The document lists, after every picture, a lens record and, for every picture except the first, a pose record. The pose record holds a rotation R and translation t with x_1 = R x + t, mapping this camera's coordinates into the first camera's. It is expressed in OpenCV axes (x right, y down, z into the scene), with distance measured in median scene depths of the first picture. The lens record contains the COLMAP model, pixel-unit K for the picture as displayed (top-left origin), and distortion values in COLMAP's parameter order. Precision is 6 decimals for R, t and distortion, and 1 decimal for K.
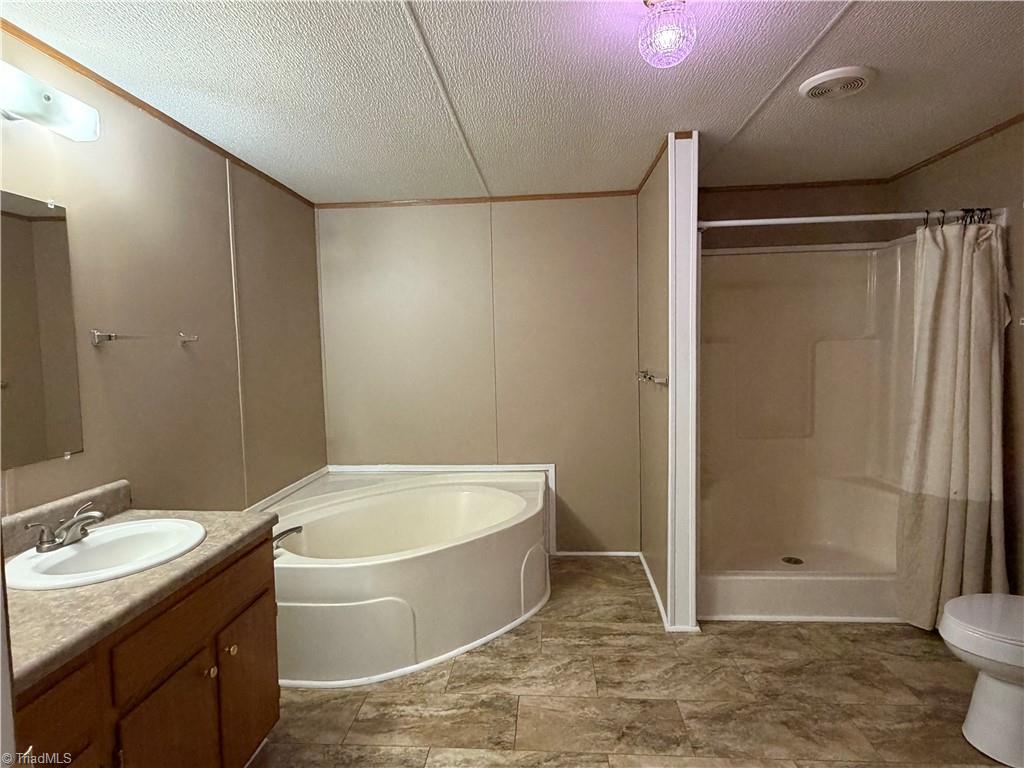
lens RADIAL K [[579.0, 0, 512.0], [0, 579.0, 384.0], [0, 0, 1]] dist [0.003038, -0.000389]
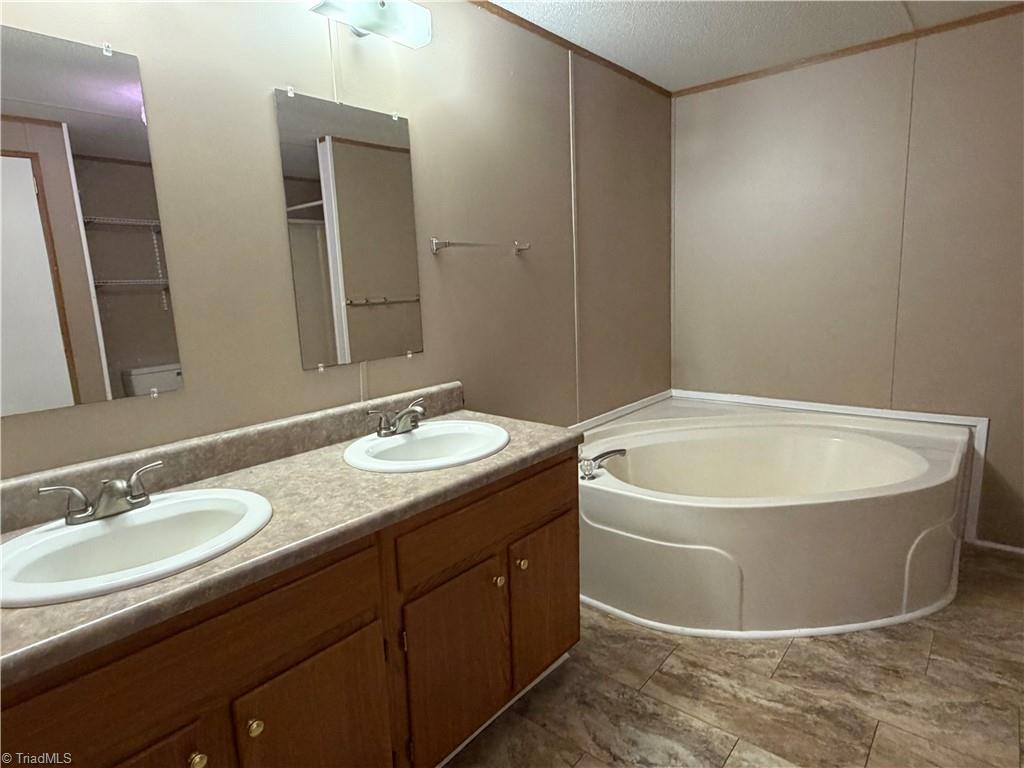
lens RADIAL K [[579.0, 0, 512.0], [0, 579.0, 384.0], [0, 0, 1]] dist [0.003038, -0.000389]
pose [[0.803854, 0.089750, -0.588017, 0.034595], [-0.015191, 0.991327, 0.130540, 0.026633], [0.594633, -0.096002, 0.798245, 0.187806]]
